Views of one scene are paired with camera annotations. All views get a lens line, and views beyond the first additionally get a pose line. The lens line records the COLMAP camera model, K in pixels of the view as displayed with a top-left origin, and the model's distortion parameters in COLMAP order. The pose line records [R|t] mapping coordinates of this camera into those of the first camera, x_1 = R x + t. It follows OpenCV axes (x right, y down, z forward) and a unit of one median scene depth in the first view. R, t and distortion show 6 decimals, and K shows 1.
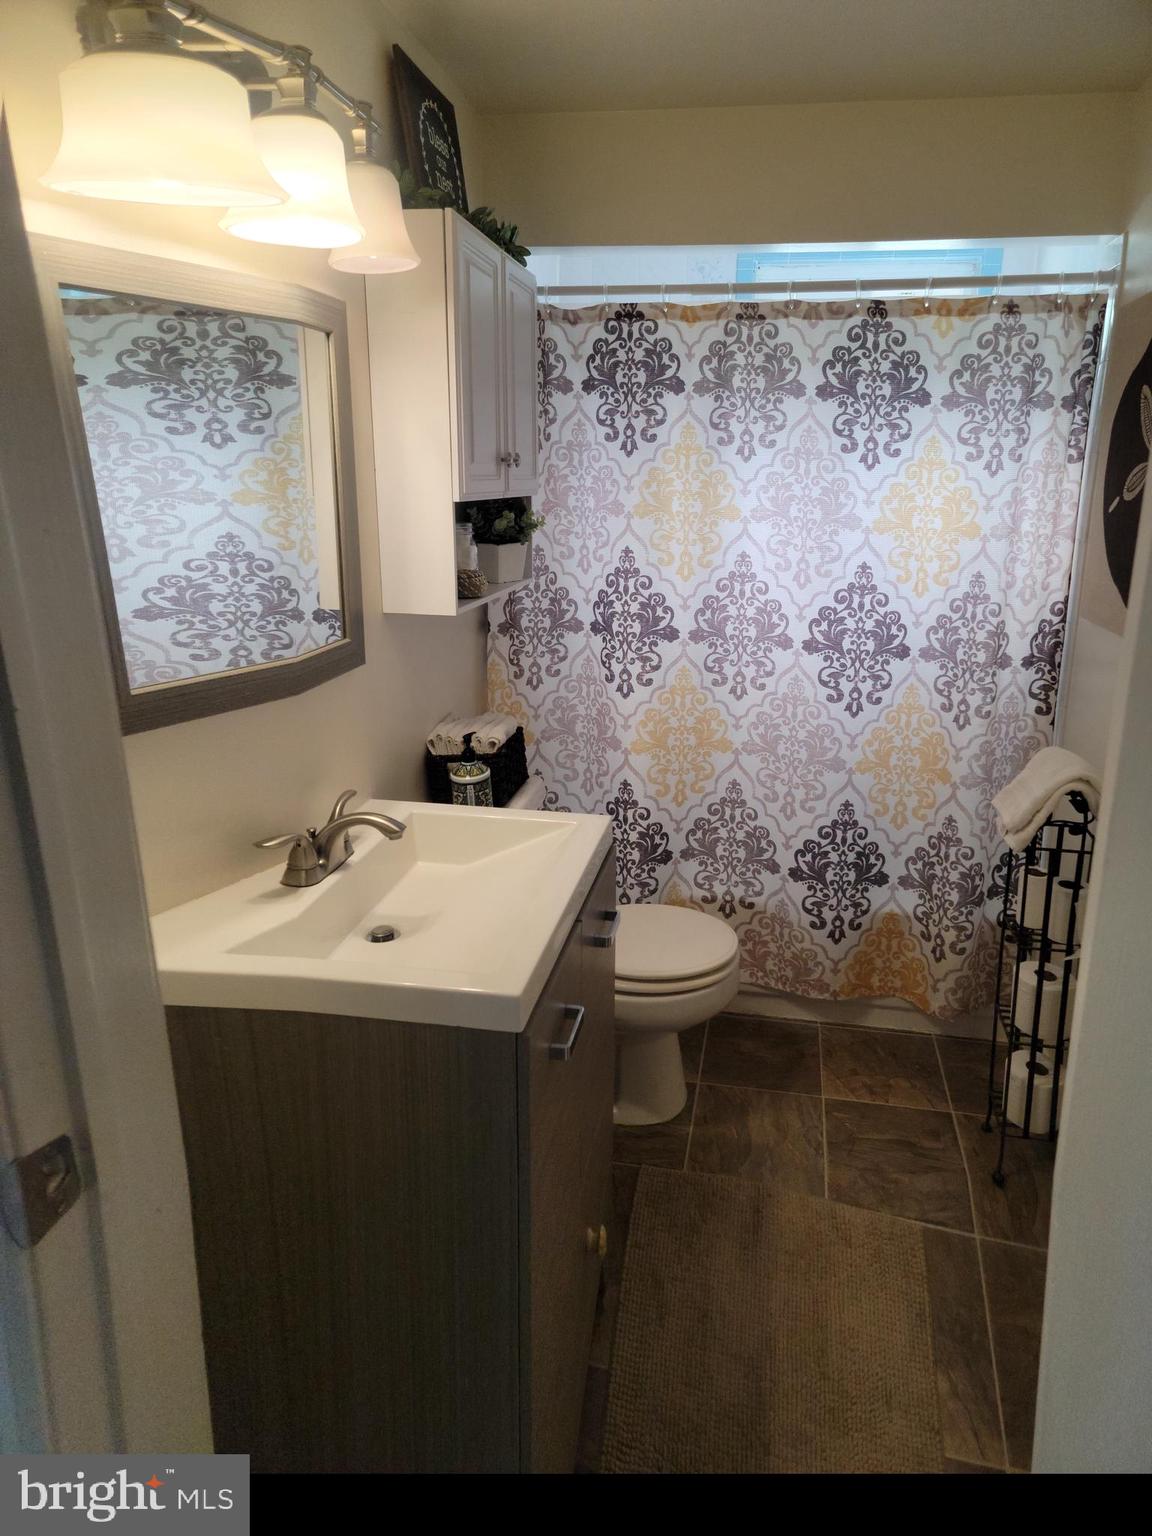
lens RADIAL K [[1059.8, 0, 576.0], [0, 1059.8, 768.0], [0, 0, 1]] dist [0.082009, -0.078780]
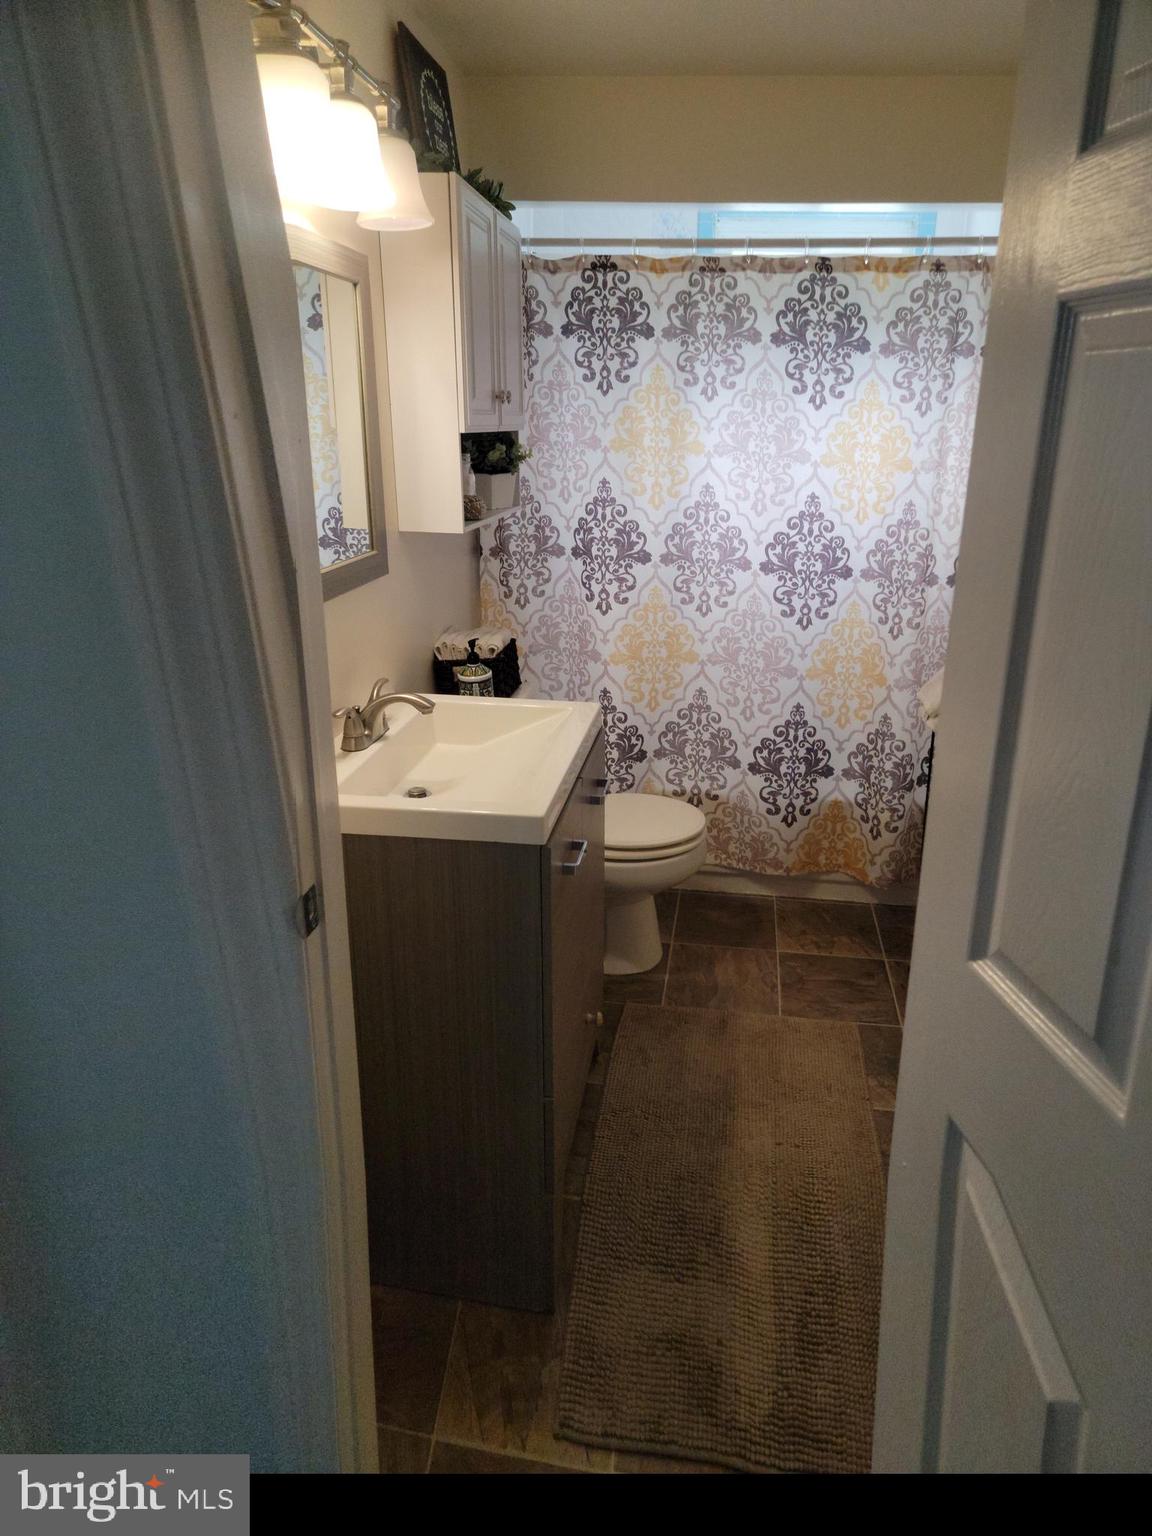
lens RADIAL K [[1070.3, 0, 602.4], [0, 1070.3, 768.0], [0, 0, 1]] dist [0.083820, -0.084186]
pose [[0.997929, -0.013109, 0.062976, -0.029758], [0.010303, 0.998948, 0.044679, 0.046374], [-0.063495, -0.043938, 0.997014, -0.142218]]
